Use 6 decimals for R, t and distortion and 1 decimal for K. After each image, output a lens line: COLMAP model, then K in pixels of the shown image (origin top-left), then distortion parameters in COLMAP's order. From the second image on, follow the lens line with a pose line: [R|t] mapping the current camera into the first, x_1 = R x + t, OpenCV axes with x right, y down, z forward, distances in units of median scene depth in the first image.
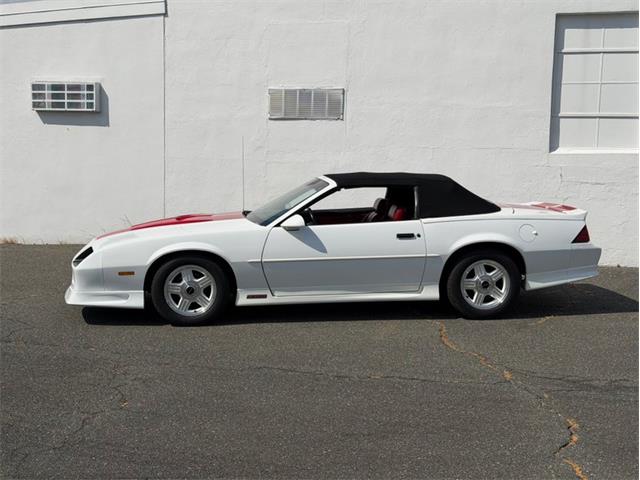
lens RADIAL K [[891.5, 0, 320.0], [0, 891.5, 240.0], [0, 0, 1]] dist [0.191597, -0.343568]
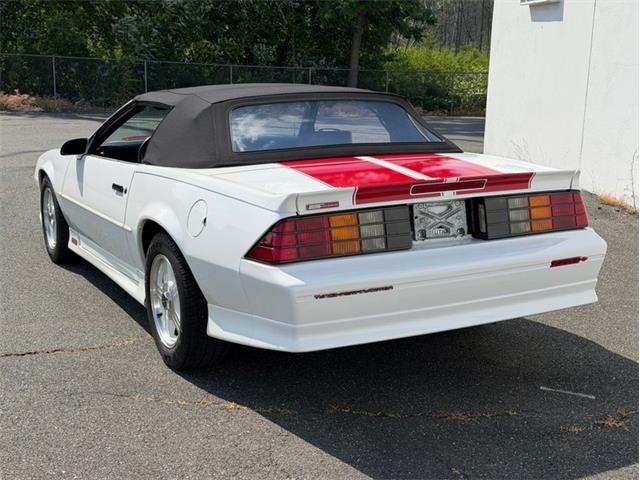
lens RADIAL K [[891.5, 0, 320.0], [0, 891.5, 240.0], [0, 0, 1]] dist [0.191597, -0.343568]
pose [[0.371014, 0.182591, -0.910499, 0.685601], [-0.094164, 0.982822, 0.158724, -0.077403], [0.923841, 0.026847, 0.381835, 0.869007]]
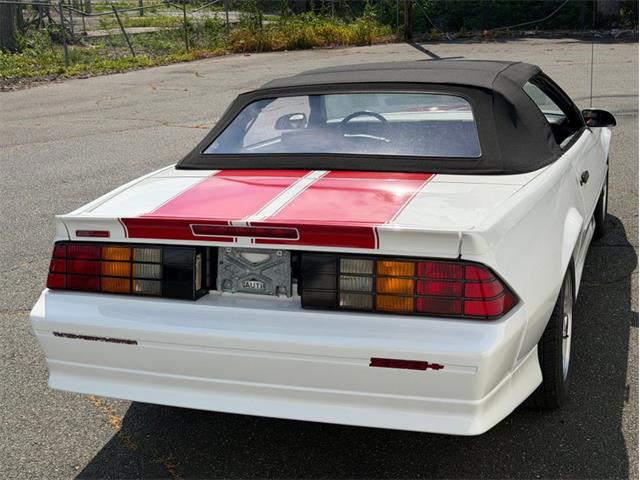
lens RADIAL K [[891.5, 0, 320.0], [0, 891.5, 240.0], [0, 0, 1]] dist [0.191597, -0.343568]
pose [[-0.440939, 0.252681, -0.861235, 0.580965], [-0.042576, 0.952585, 0.301280, -0.141369], [0.896527, 0.169514, -0.409274, 1.271009]]
